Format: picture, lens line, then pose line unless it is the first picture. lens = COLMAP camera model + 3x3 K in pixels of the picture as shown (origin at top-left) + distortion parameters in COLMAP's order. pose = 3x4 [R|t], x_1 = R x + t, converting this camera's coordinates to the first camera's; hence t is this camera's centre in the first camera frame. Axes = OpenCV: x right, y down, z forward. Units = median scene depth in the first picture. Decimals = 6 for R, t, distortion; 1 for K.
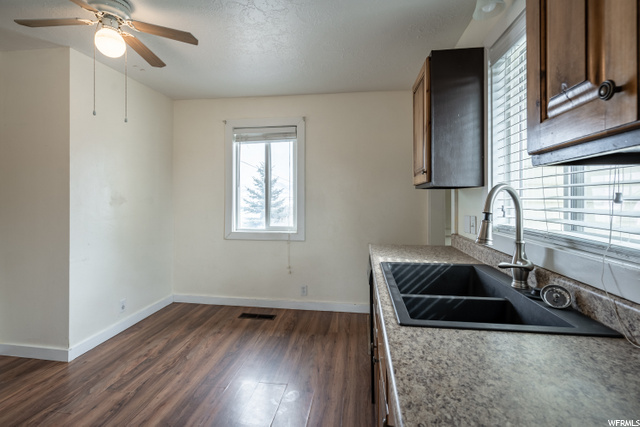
lens RADIAL K [[295.6, 0, 318.8], [0, 295.6, 201.2], [0, 0, 1]] dist [-0.000748, 0.000303]
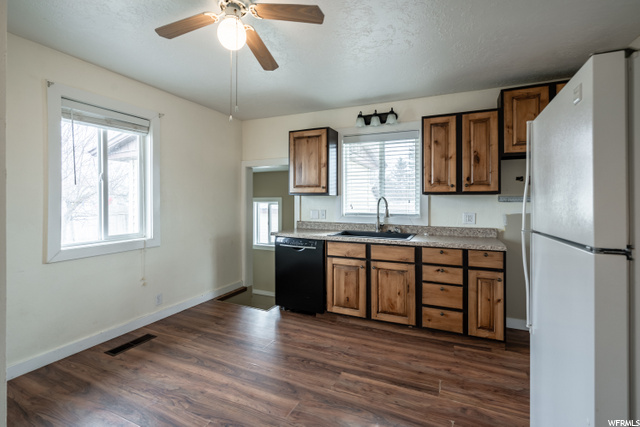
lens RADIAL K [[295.6, 0, 319.0], [0, 295.6, 199.9], [0, 0, 1]] dist [-0.000748, 0.000303]
pose [[0.287234, 0.002257, 0.957858, -0.800256], [0.005455, 0.999977, -0.003992, -0.004710], [-0.957845, 0.006372, 0.287215, 0.249504]]
